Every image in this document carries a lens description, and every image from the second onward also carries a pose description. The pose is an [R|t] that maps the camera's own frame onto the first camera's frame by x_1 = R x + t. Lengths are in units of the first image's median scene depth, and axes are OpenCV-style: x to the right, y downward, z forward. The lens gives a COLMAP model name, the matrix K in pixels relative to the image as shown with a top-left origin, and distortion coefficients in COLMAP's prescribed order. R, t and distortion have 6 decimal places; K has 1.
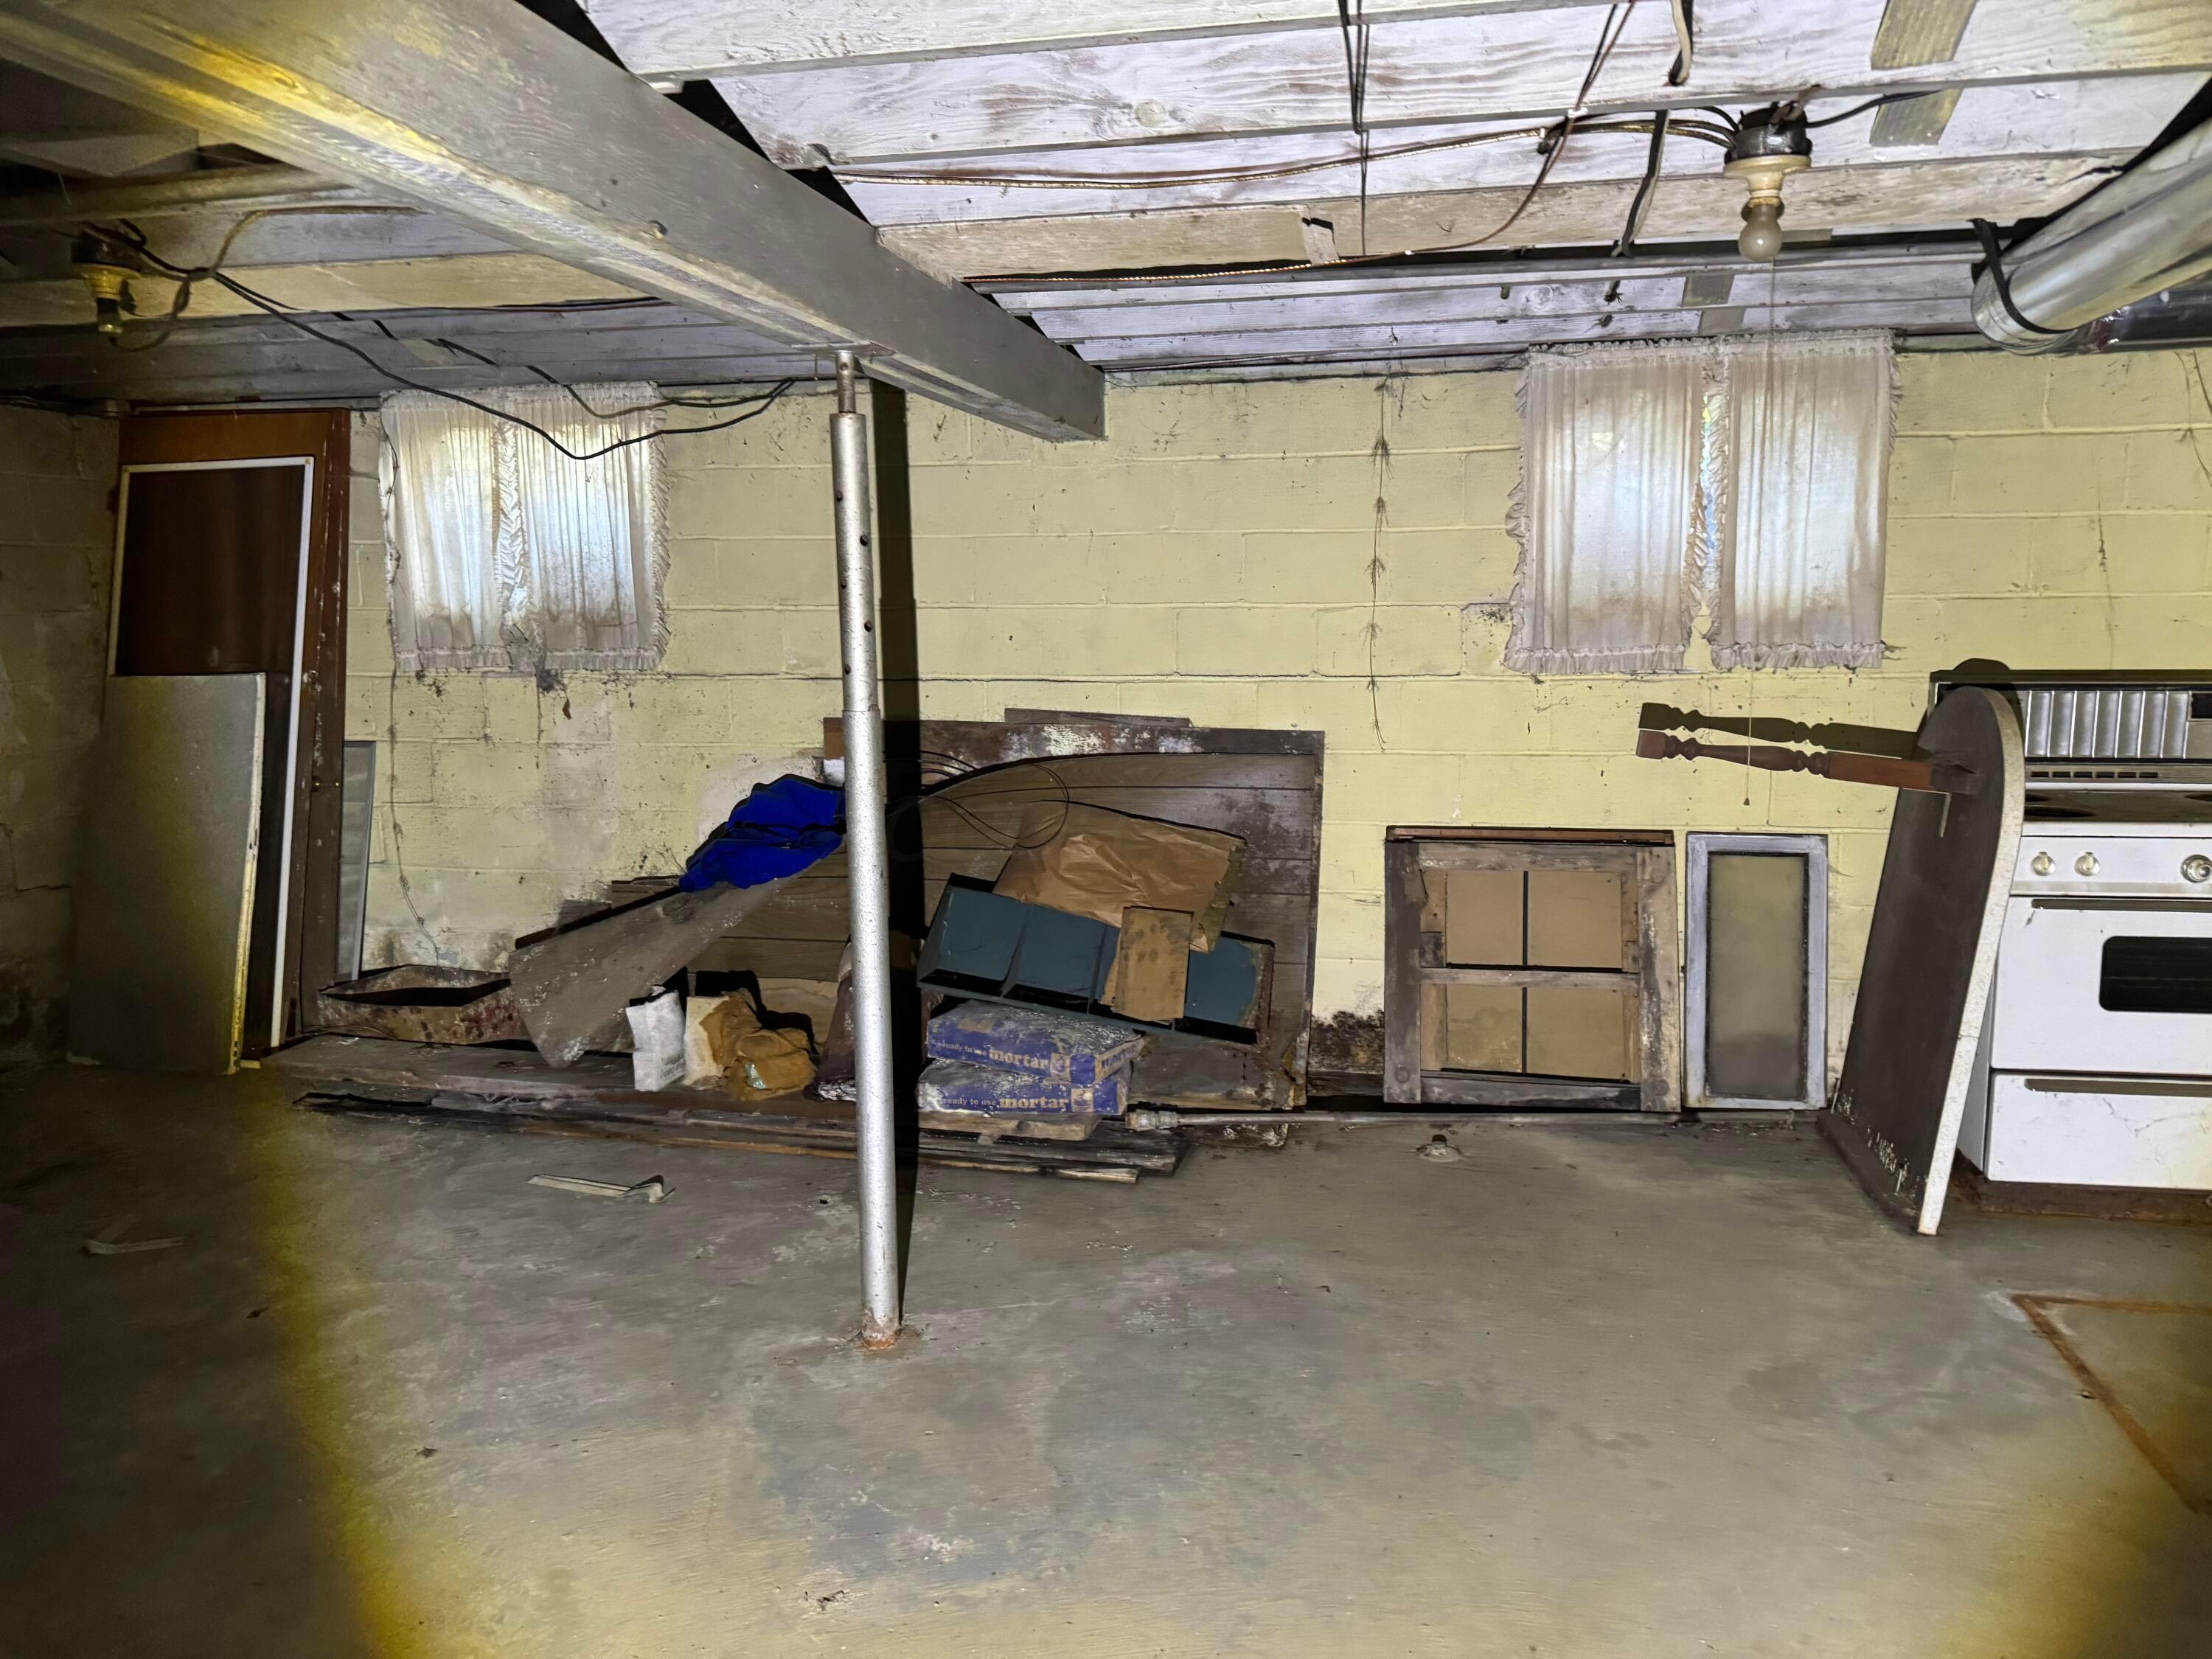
lens RADIAL K [[1535.7, 0, 1061.9], [0, 1535.7, 821.3], [0, 0, 1]] dist [0.082615, -0.120280]
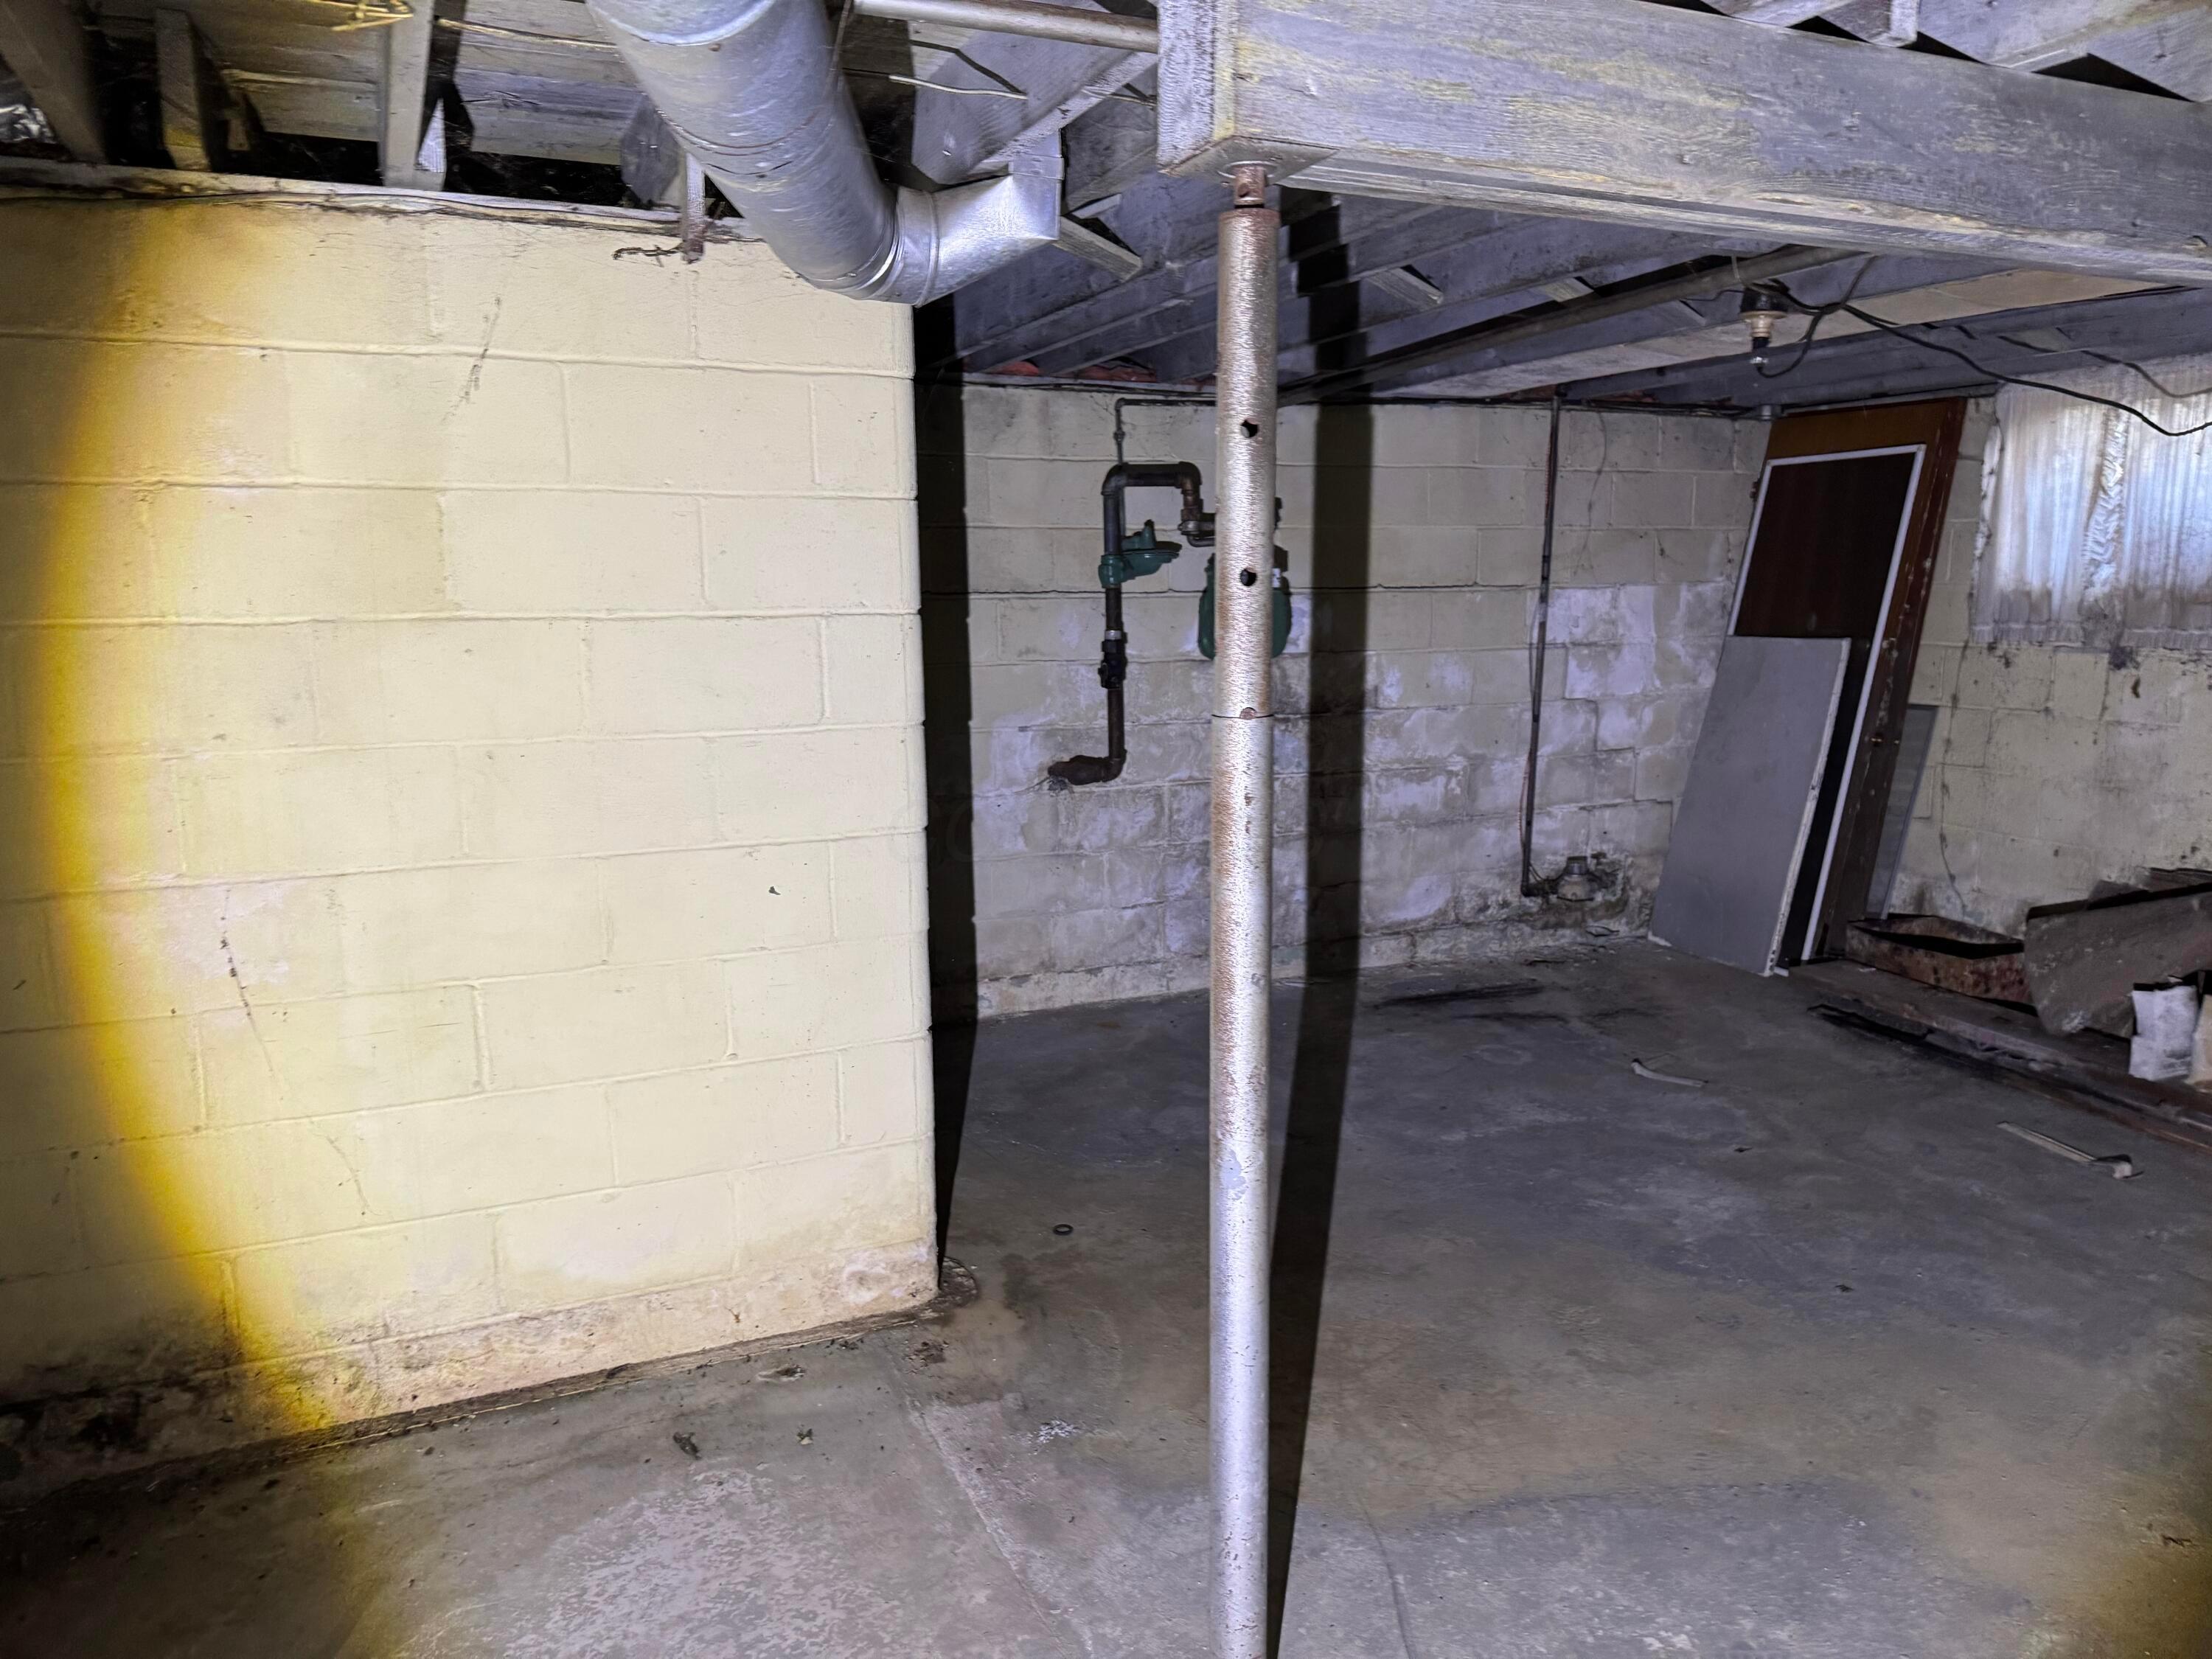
lens RADIAL K [[1576.4, 0, 1106.4], [0, 1576.4, 881.1], [0, 0, 1]] dist [0.002313, -0.034497]
pose [[0.591892, 0.159825, -0.790013, 0.104341], [-0.119030, 0.986729, 0.110442, 0.017452], [0.797180, 0.028665, 0.603061, -0.125661]]
